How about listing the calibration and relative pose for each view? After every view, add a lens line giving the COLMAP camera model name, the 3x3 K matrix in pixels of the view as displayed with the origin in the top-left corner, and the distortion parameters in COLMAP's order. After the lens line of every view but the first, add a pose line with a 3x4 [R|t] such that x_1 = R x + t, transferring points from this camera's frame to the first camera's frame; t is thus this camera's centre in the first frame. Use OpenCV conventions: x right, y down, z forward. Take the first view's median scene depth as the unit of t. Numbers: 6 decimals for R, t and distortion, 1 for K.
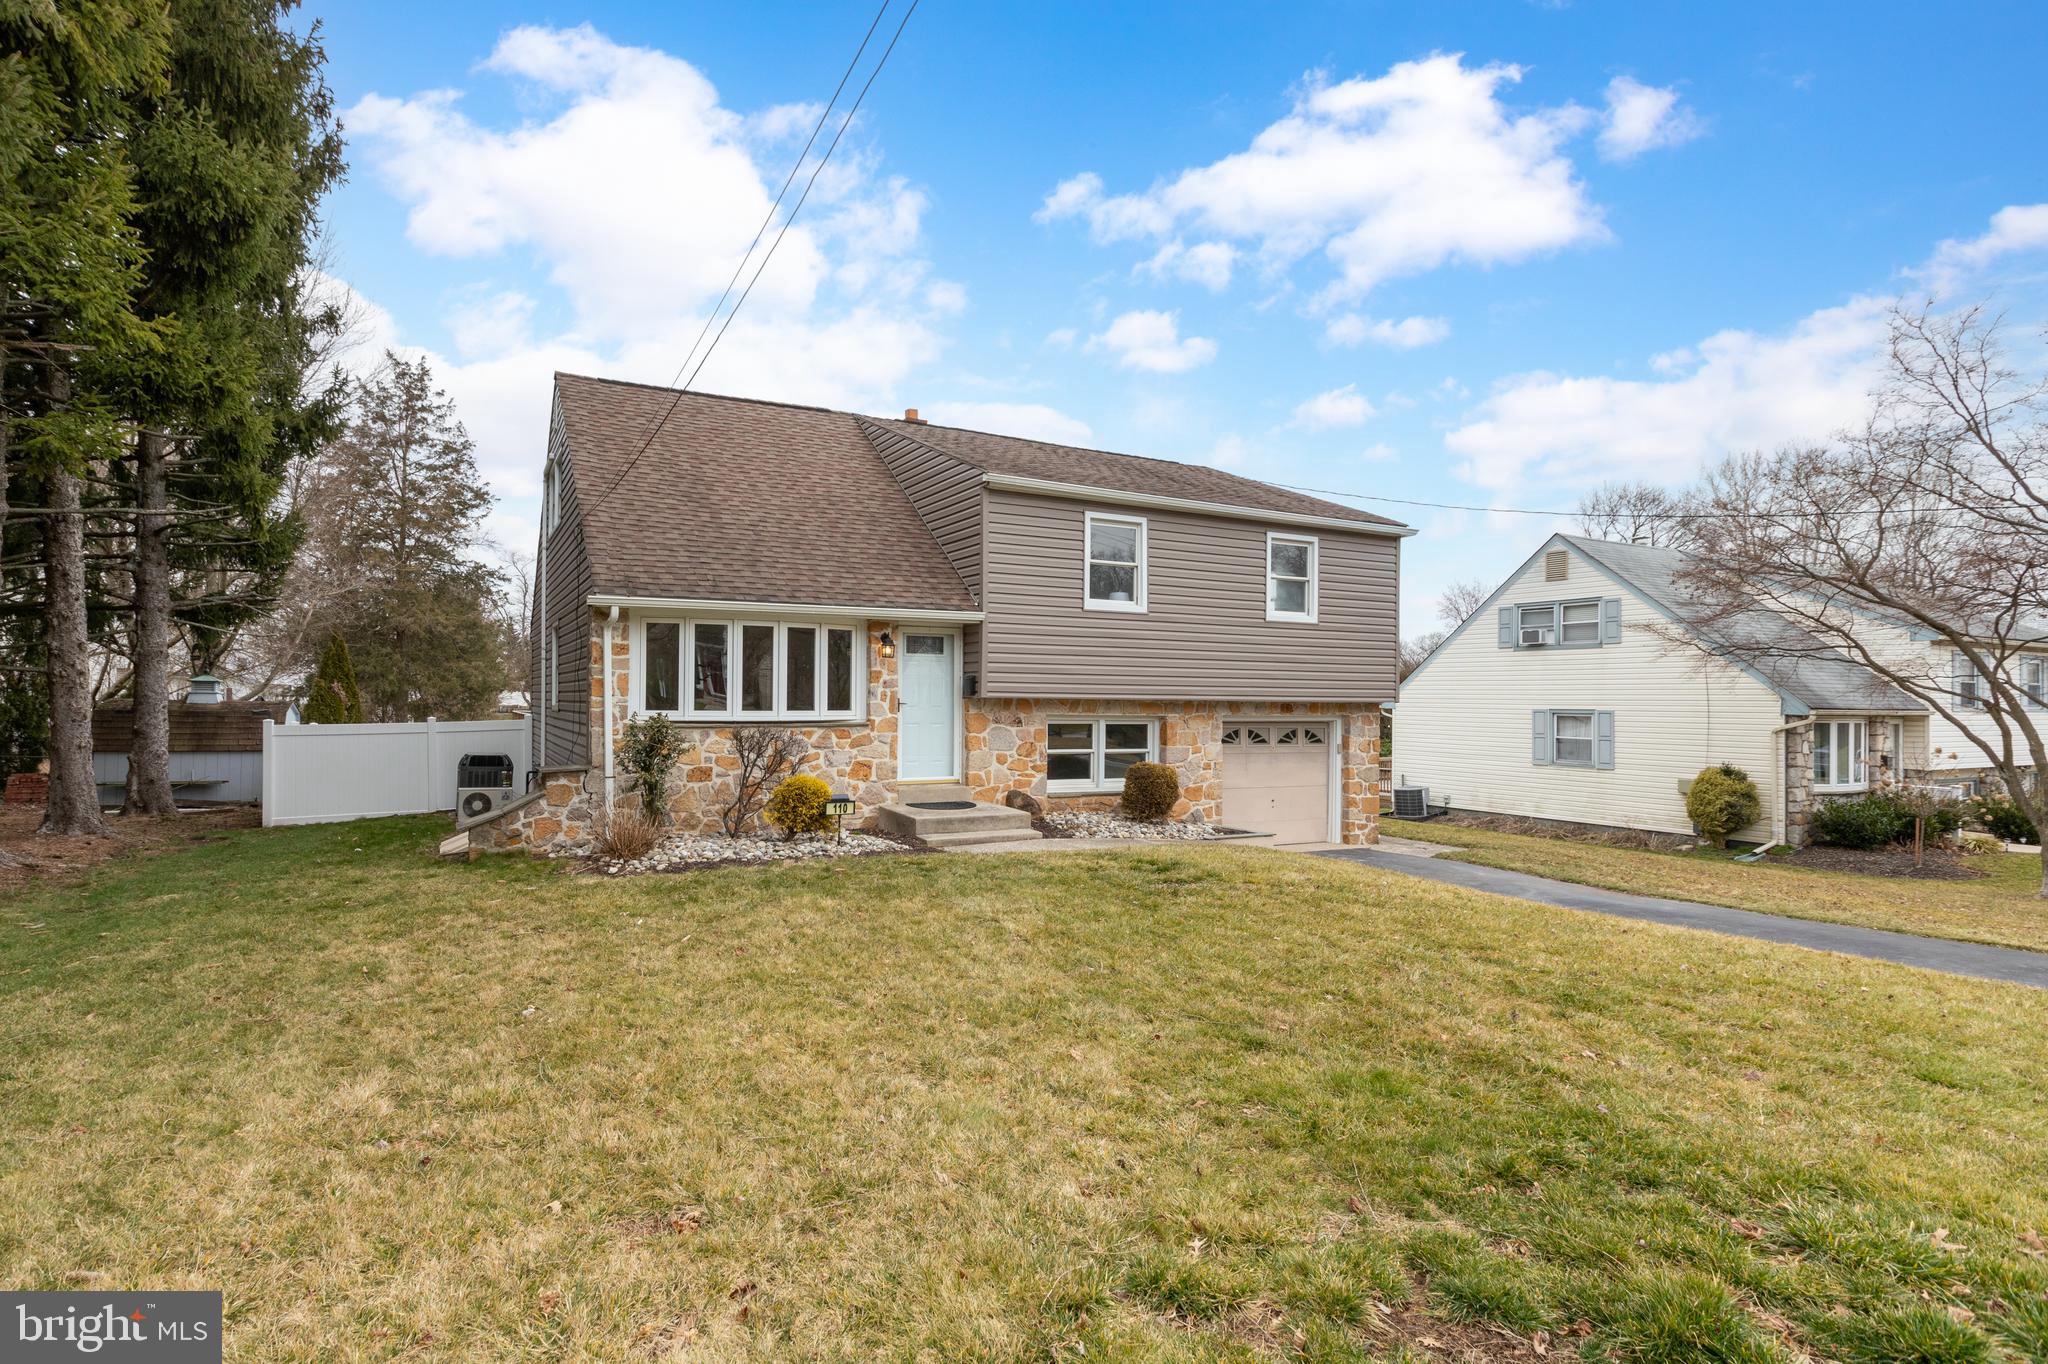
lens RADIAL K [[913.4, 0, 1017.2], [0, 913.4, 675.4], [0, 0, 1]] dist [0.000028, 0.000110]
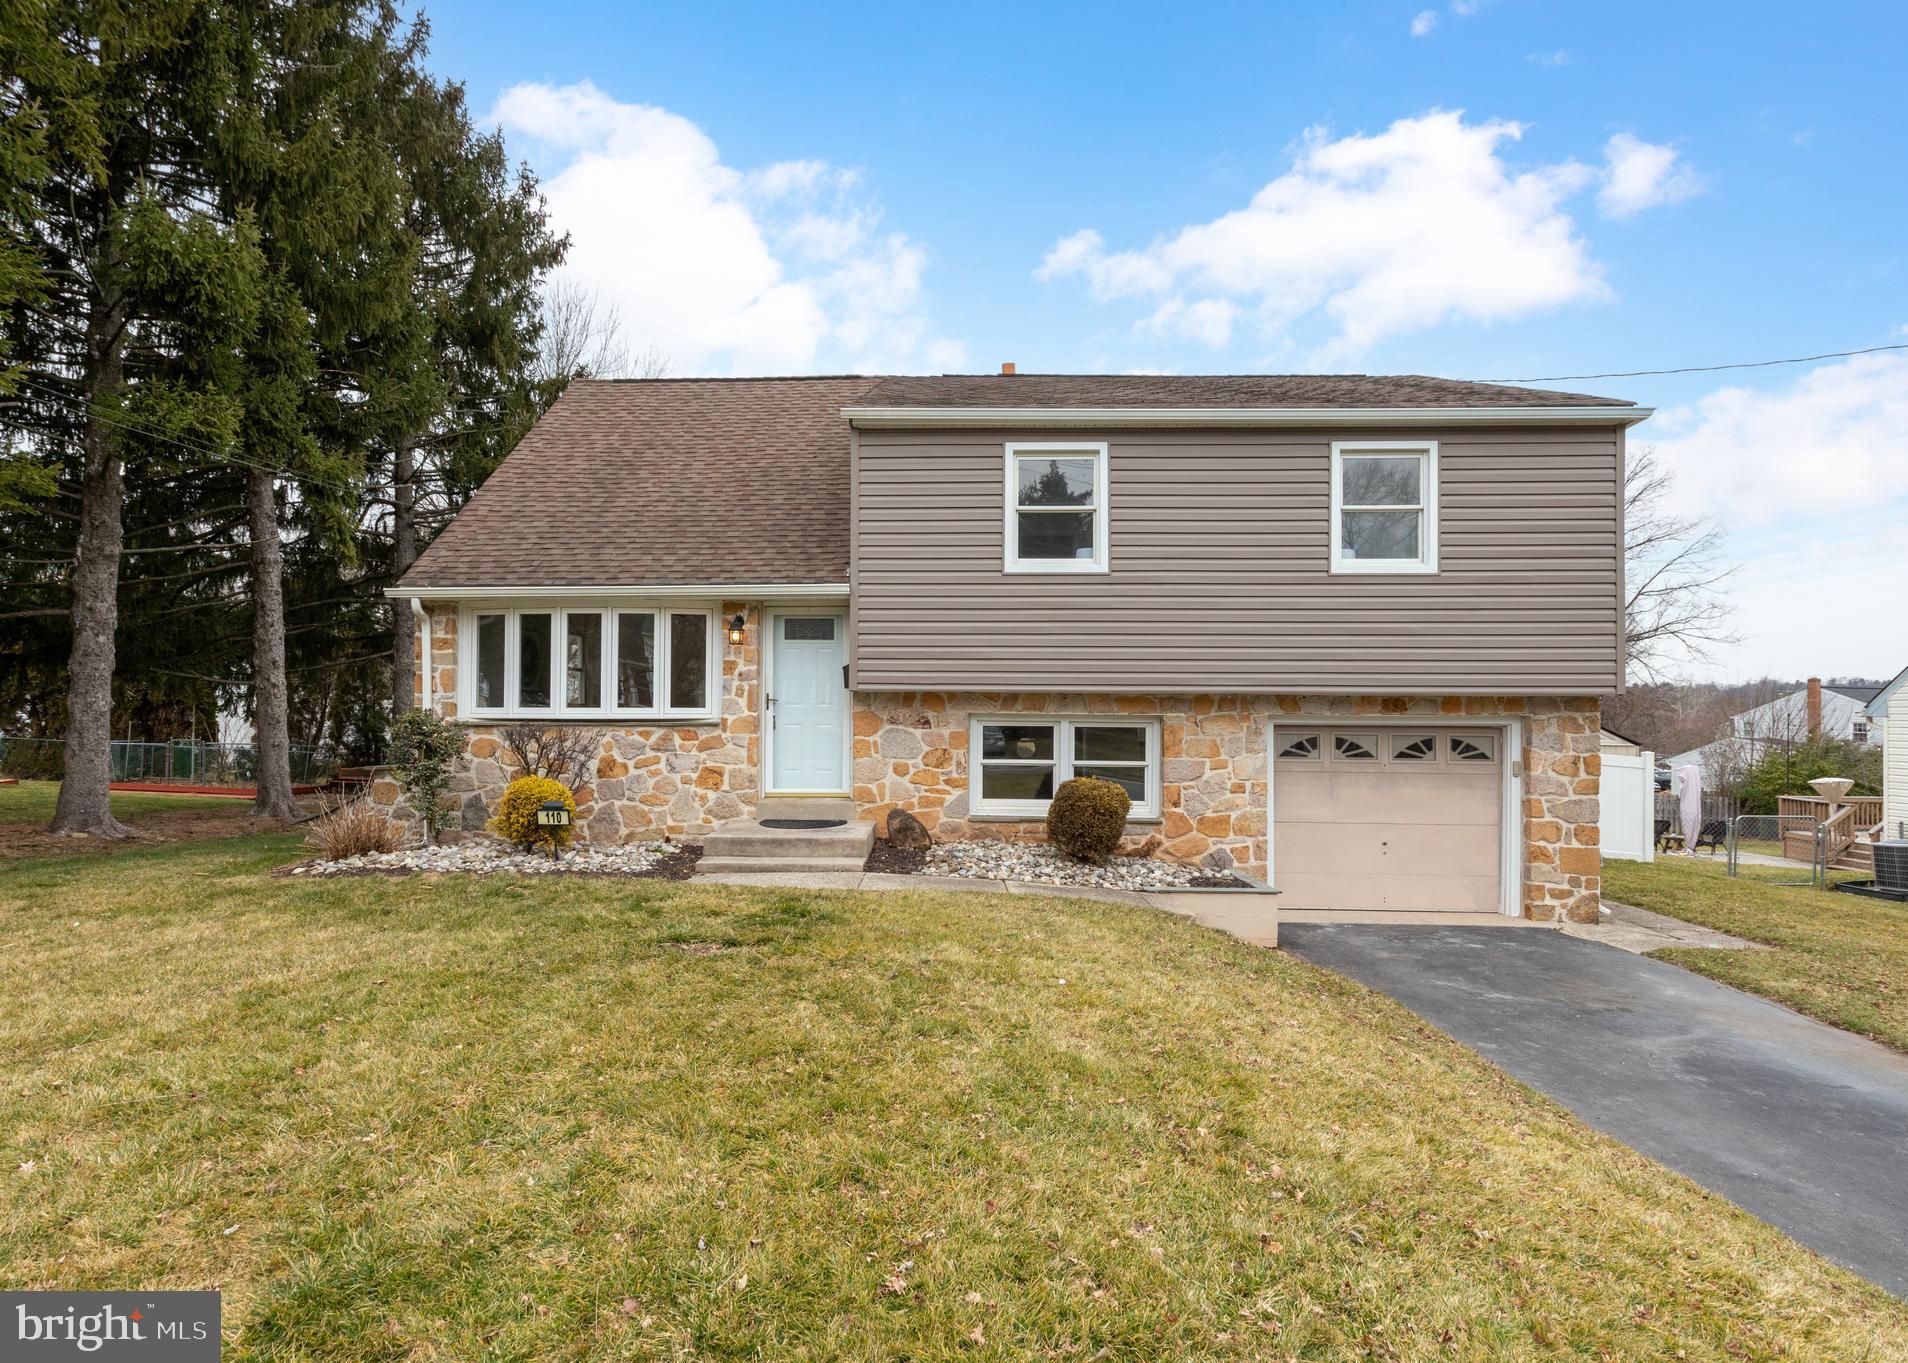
lens RADIAL K [[1096.5, 0, 954.0], [0, 1096.5, 681.5], [0, 0, 1]] dist [0.000420, 0.000087]
pose [[0.887547, -0.014586, -0.460487, 0.451951], [0.016671, 0.999861, 0.000460, 0.015772], [0.460416, -0.008085, 0.887666, 0.178380]]
